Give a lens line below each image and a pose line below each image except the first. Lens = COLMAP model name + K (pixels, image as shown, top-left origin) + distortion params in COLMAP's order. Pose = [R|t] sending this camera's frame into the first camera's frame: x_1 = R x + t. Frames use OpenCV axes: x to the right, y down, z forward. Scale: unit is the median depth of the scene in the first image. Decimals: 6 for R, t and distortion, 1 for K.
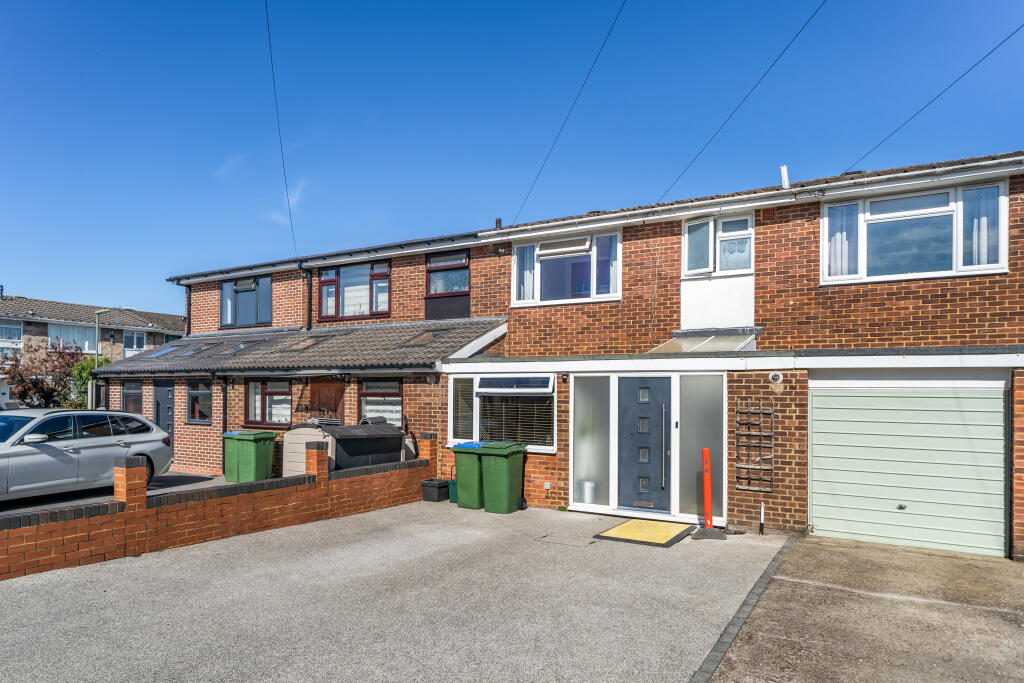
lens RADIAL K [[629.1, 0, 512.9], [0, 629.1, 386.1], [0, 0, 1]] dist [0.001689, 0.000299]
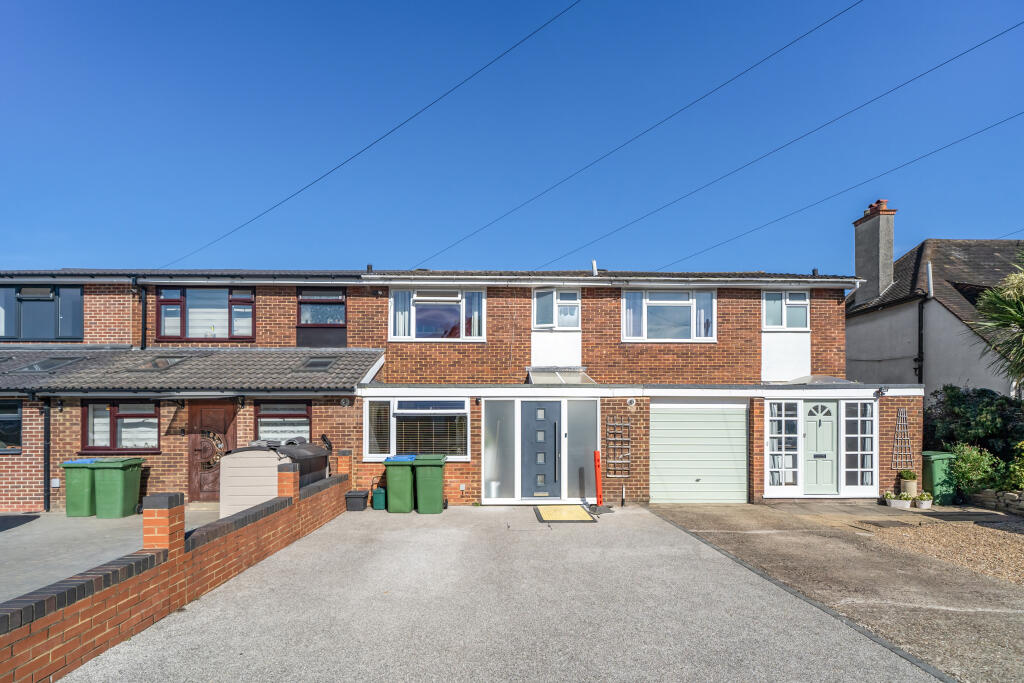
lens RADIAL K [[477.1, 0, 510.7], [0, 477.1, 407.5], [0, 0, 1]] dist [0.000947, 0.000152]
pose [[0.853753, -0.003241, 0.520668, -0.322253], [0.001471, 0.999992, 0.003811, -0.003718], [-0.520676, -0.002488, 0.853751, 0.126641]]
